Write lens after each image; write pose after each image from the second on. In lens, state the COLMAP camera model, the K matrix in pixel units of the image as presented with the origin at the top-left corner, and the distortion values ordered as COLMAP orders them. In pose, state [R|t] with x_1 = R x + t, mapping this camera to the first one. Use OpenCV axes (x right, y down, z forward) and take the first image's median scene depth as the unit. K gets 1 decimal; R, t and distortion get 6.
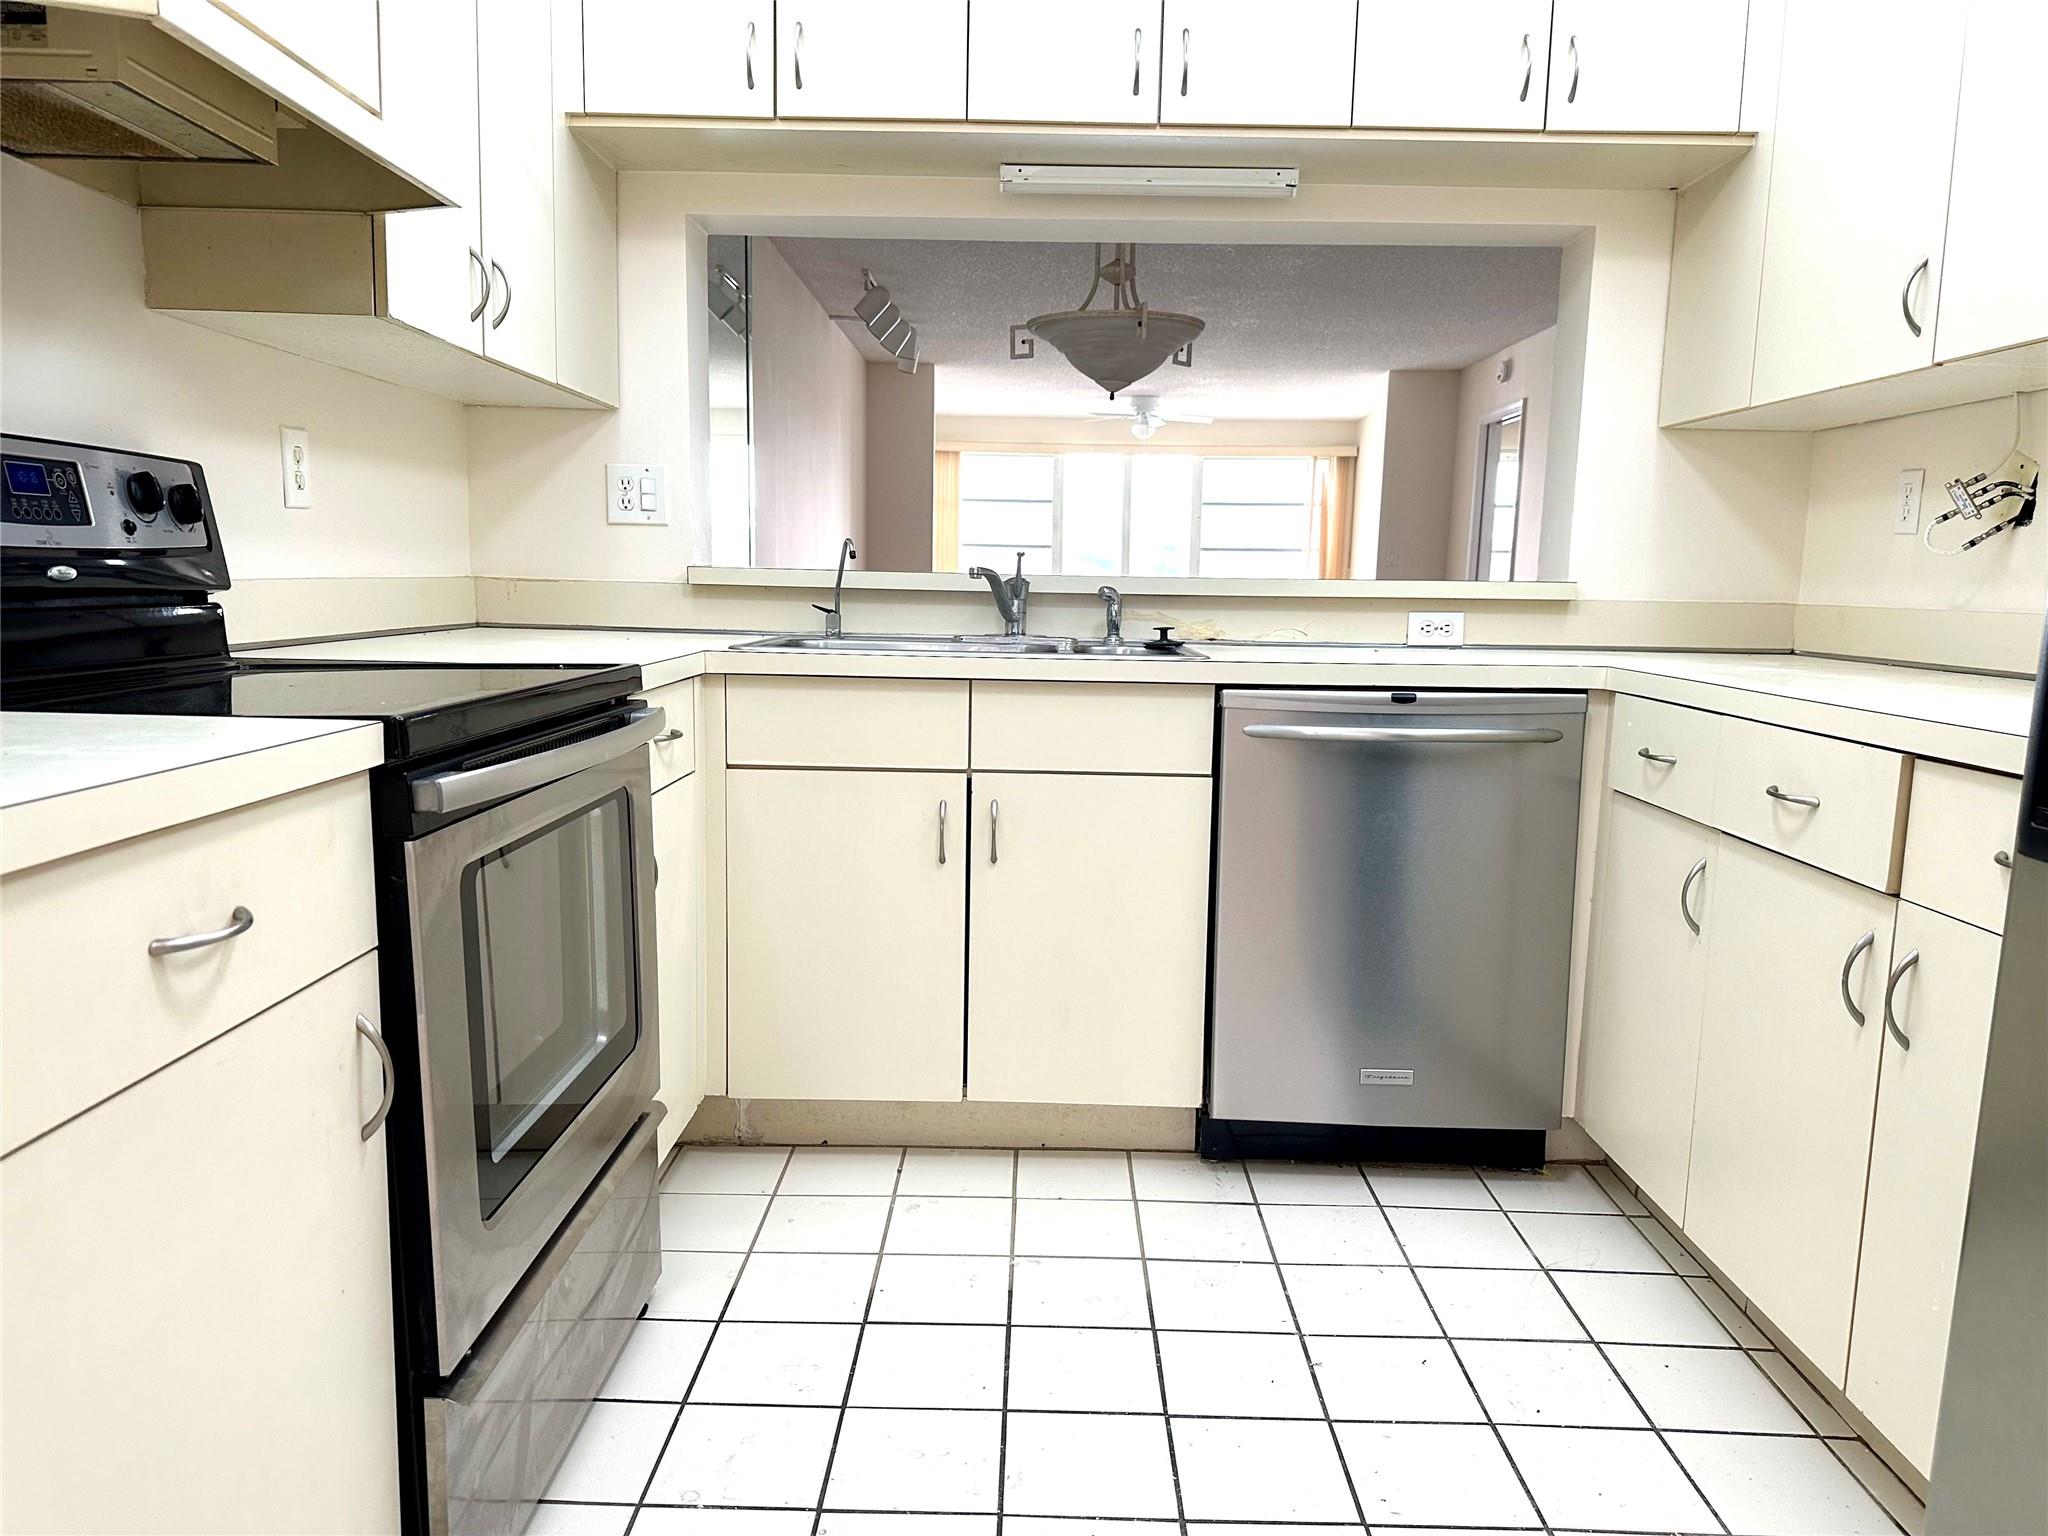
lens RADIAL K [[1448.9, 0, 1015.8], [0, 1448.9, 784.0], [0, 0, 1]] dist [0.130063, -0.161253]
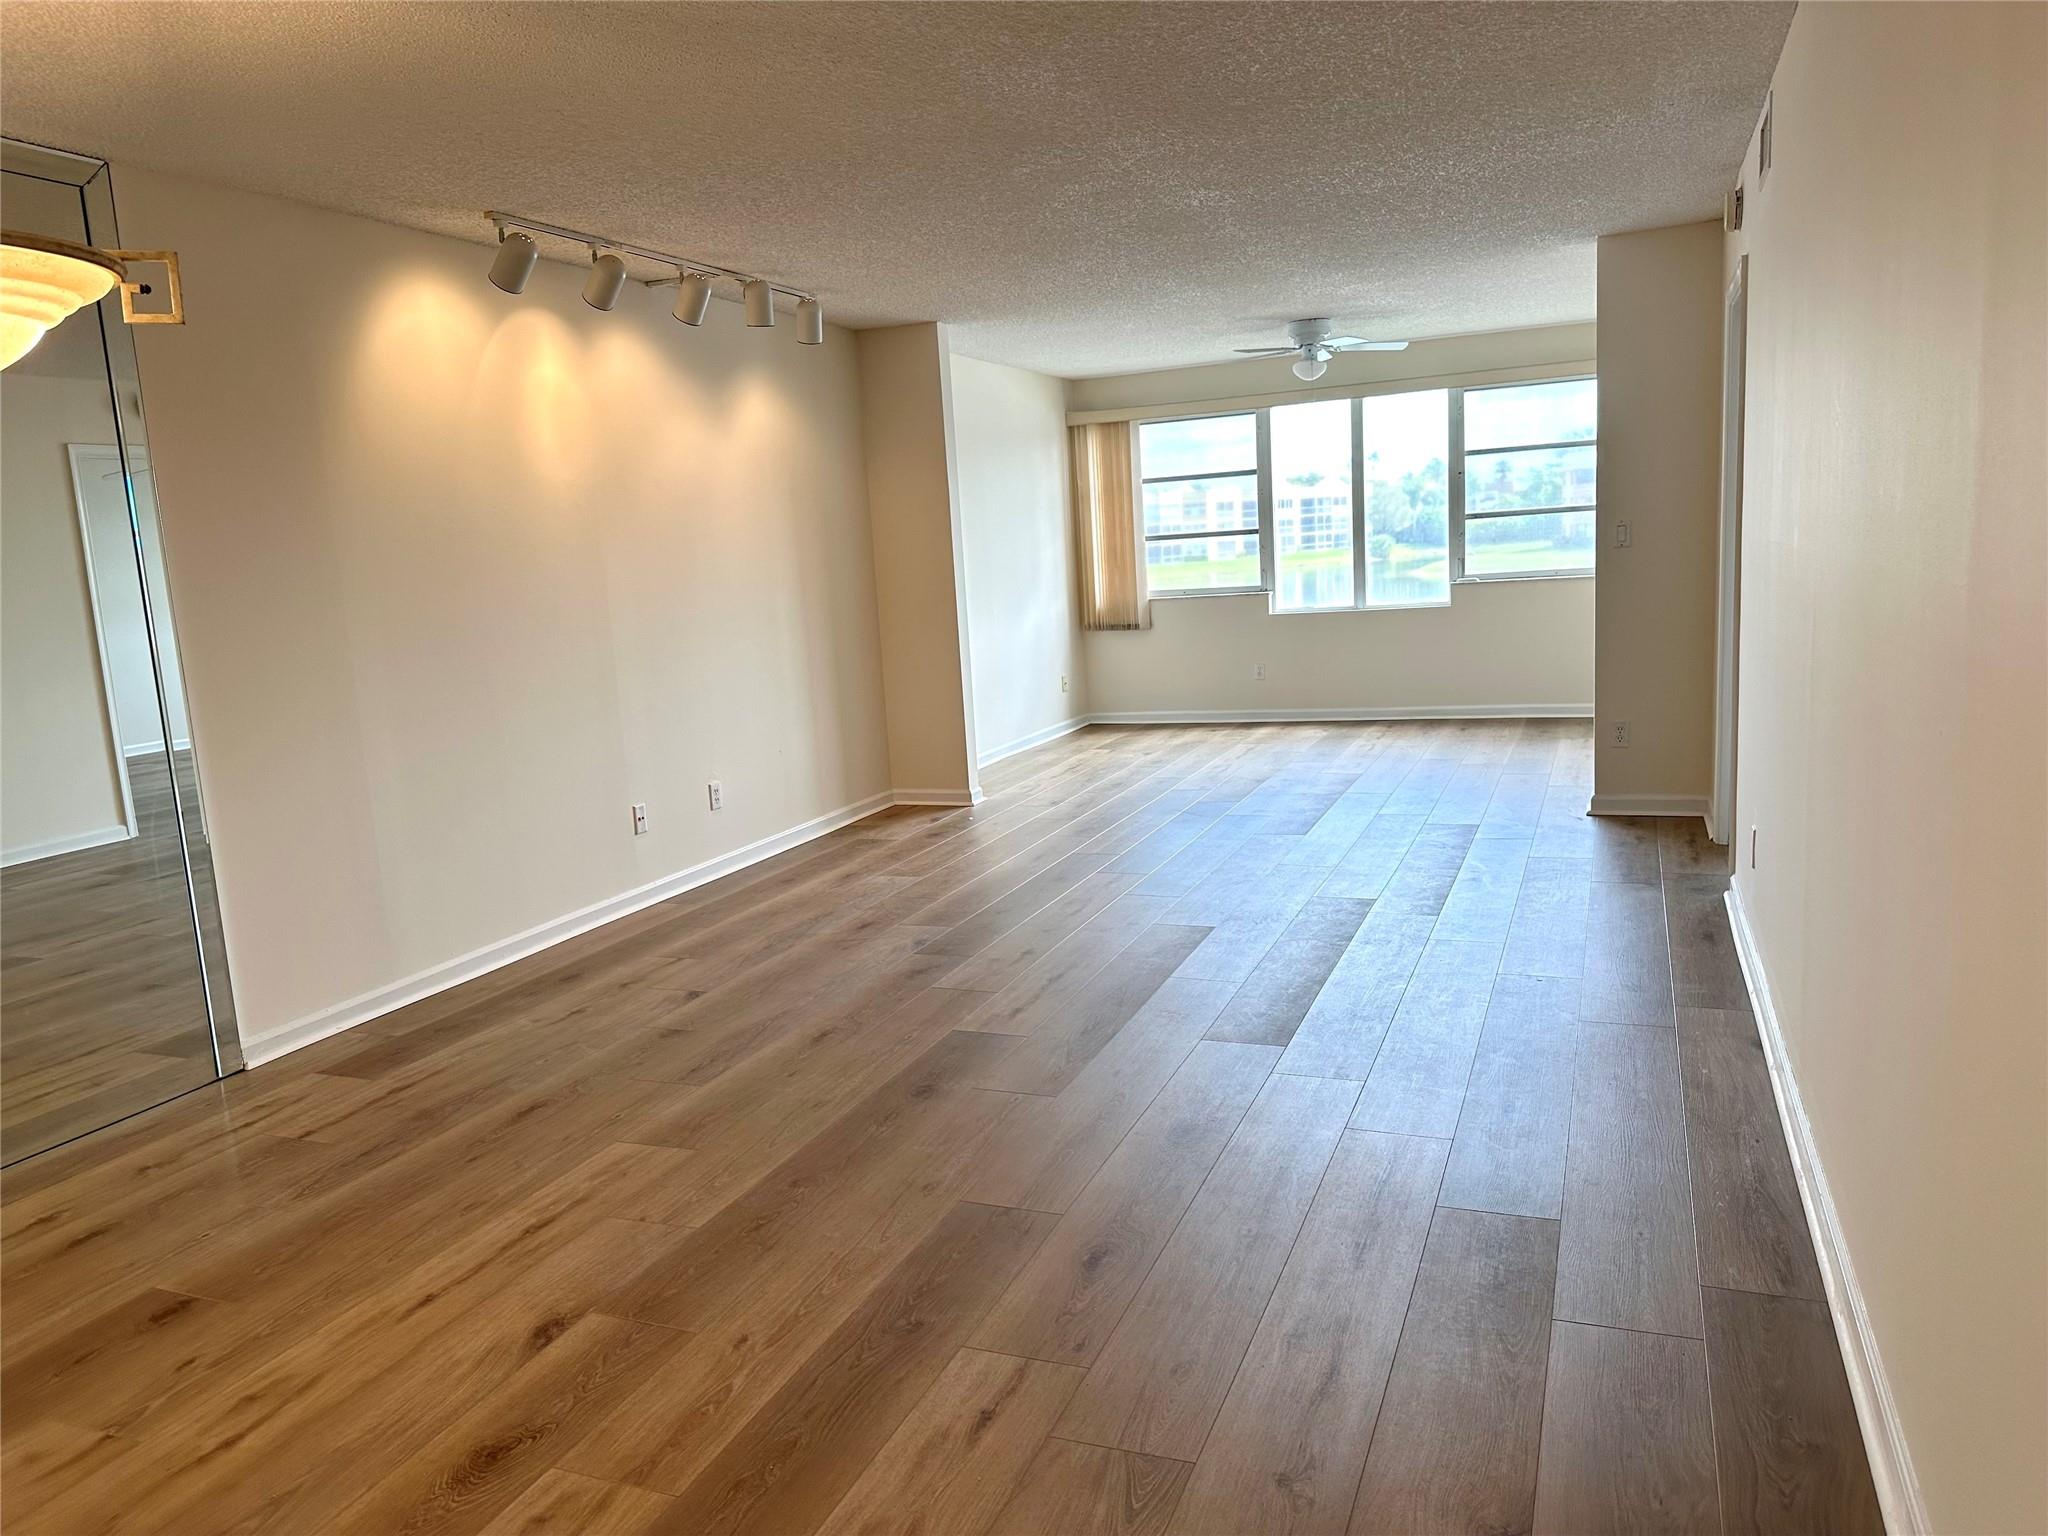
lens RADIAL K [[1448.9, 0, 1015.8], [0, 1448.9, 784.0], [0, 0, 1]] dist [0.130063, -0.161253]
pose [[0.926601, -0.016444, -0.375685, 0.873198], [0.027264, 0.999352, 0.023504, -0.236259], [0.375055, -0.032021, 0.926449, 1.076941]]
